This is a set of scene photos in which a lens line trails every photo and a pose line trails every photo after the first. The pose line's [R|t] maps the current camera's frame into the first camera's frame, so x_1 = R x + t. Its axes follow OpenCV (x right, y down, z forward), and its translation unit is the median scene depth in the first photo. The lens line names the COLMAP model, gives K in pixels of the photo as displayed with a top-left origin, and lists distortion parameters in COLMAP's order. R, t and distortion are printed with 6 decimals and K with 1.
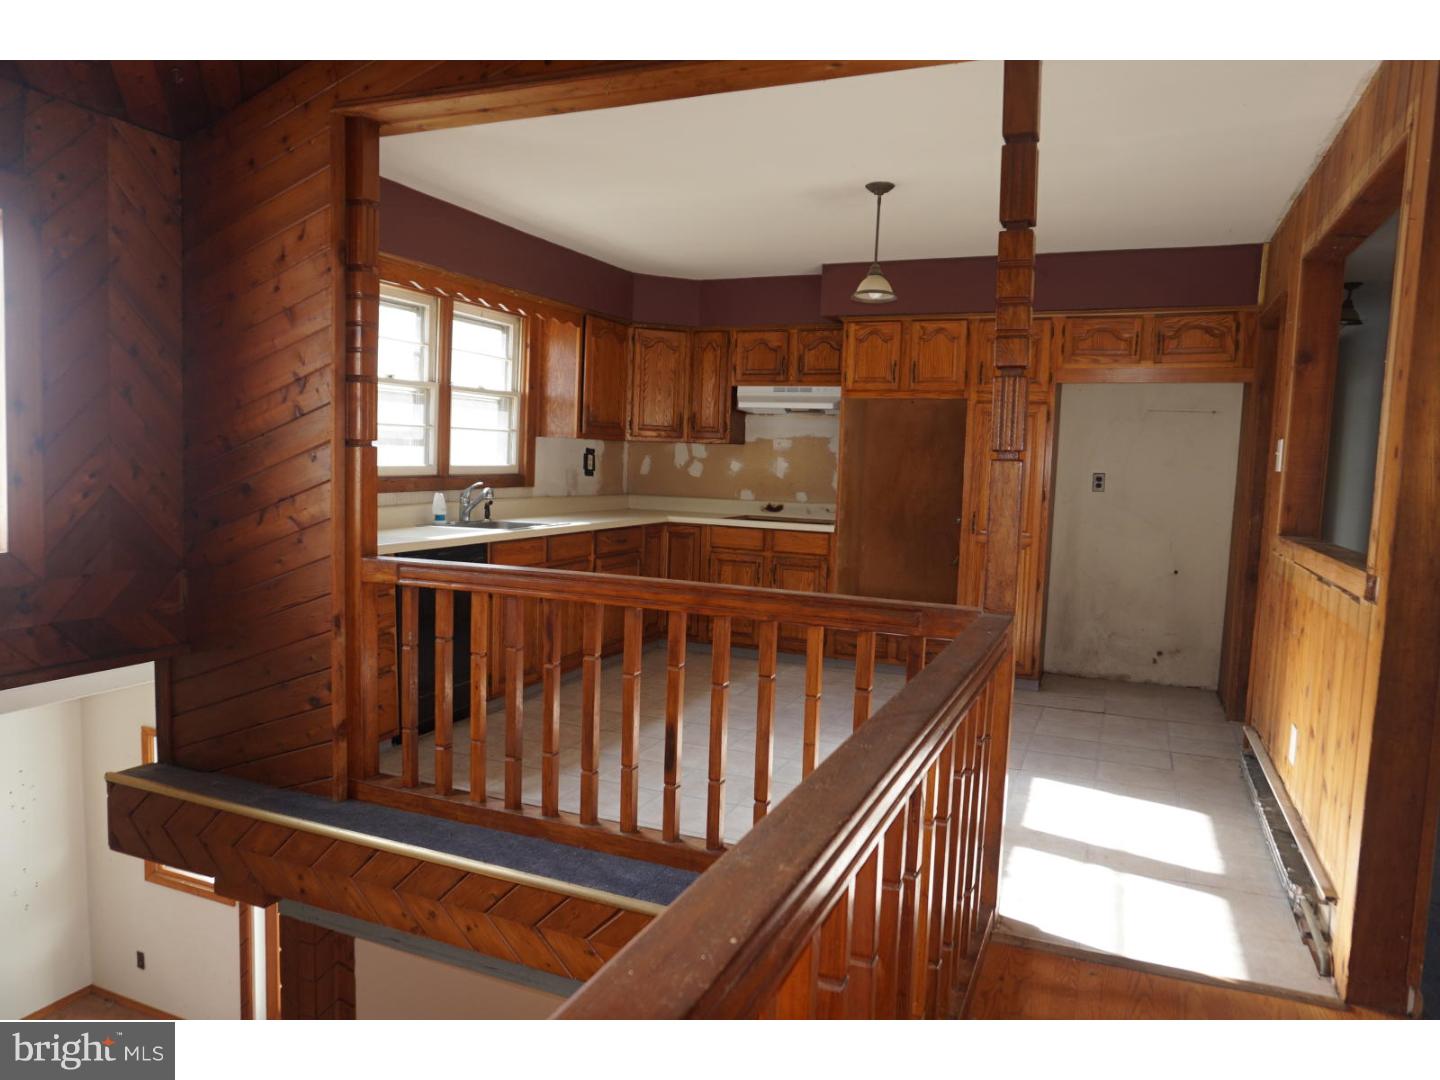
lens RADIAL K [[979.9, 0, 724.5], [0, 979.9, 540.9], [0, 0, 1]] dist [-0.022352, 0.001571]
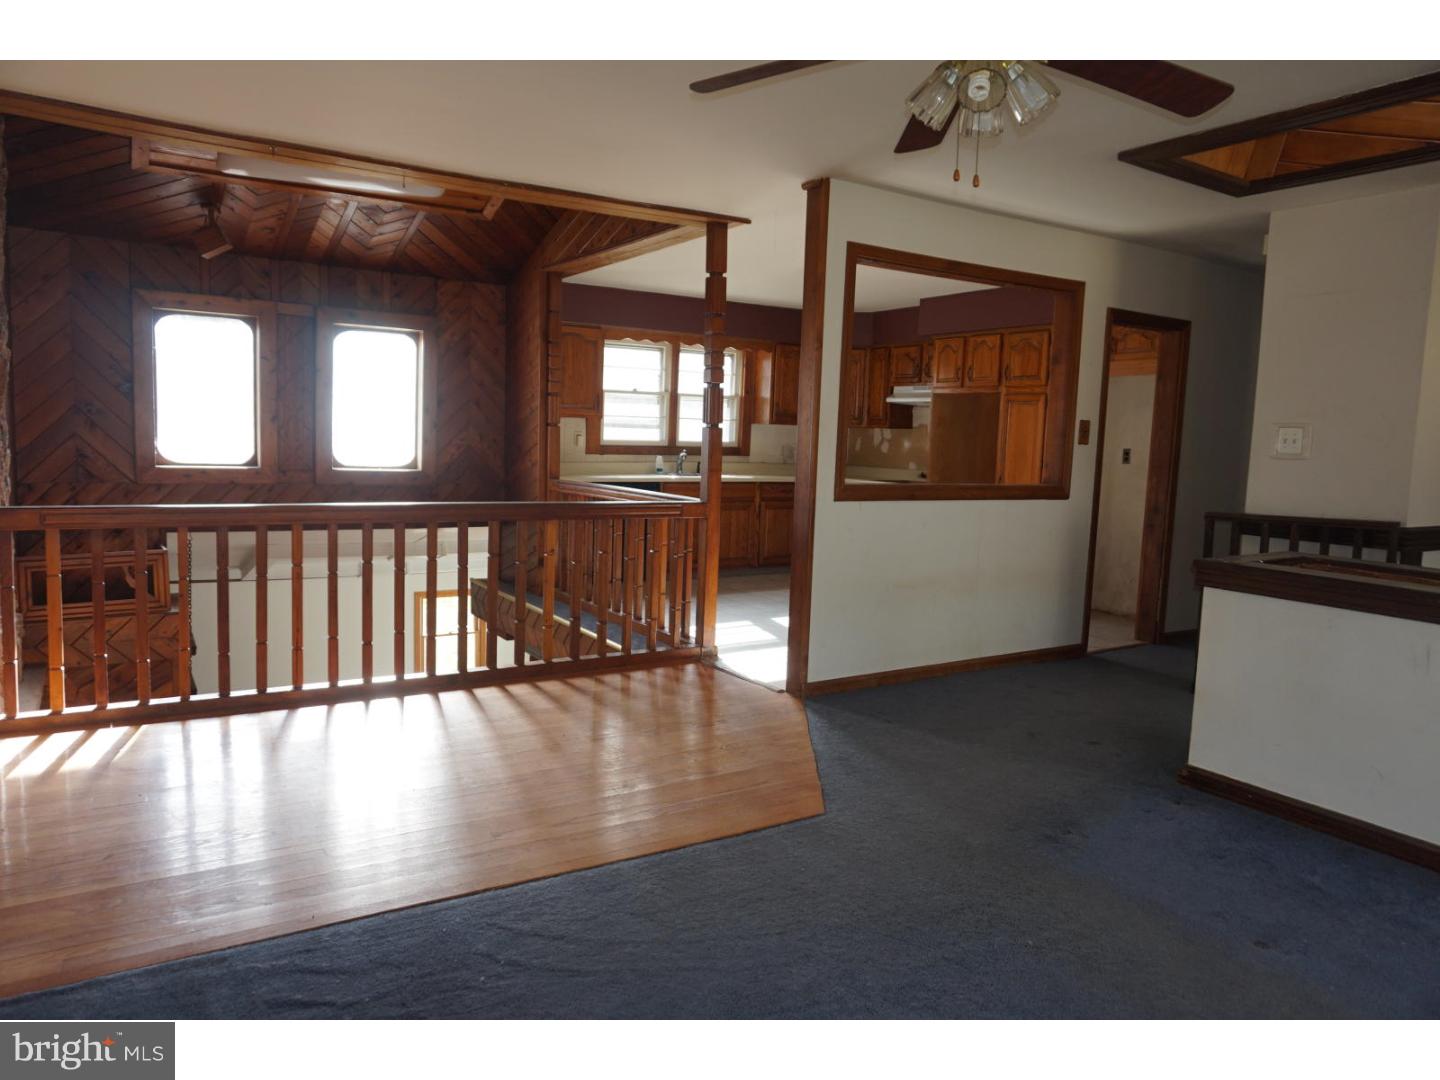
lens RADIAL K [[979.9, 0, 717.3], [0, 979.9, 538.9], [0, 0, 1]] dist [-0.022352, 0.001571]
pose [[0.816668, 0.057206, -0.574266, 0.717896], [-0.056131, 0.998231, 0.019615, 0.052438], [0.574372, 0.016215, 0.818434, -0.325279]]
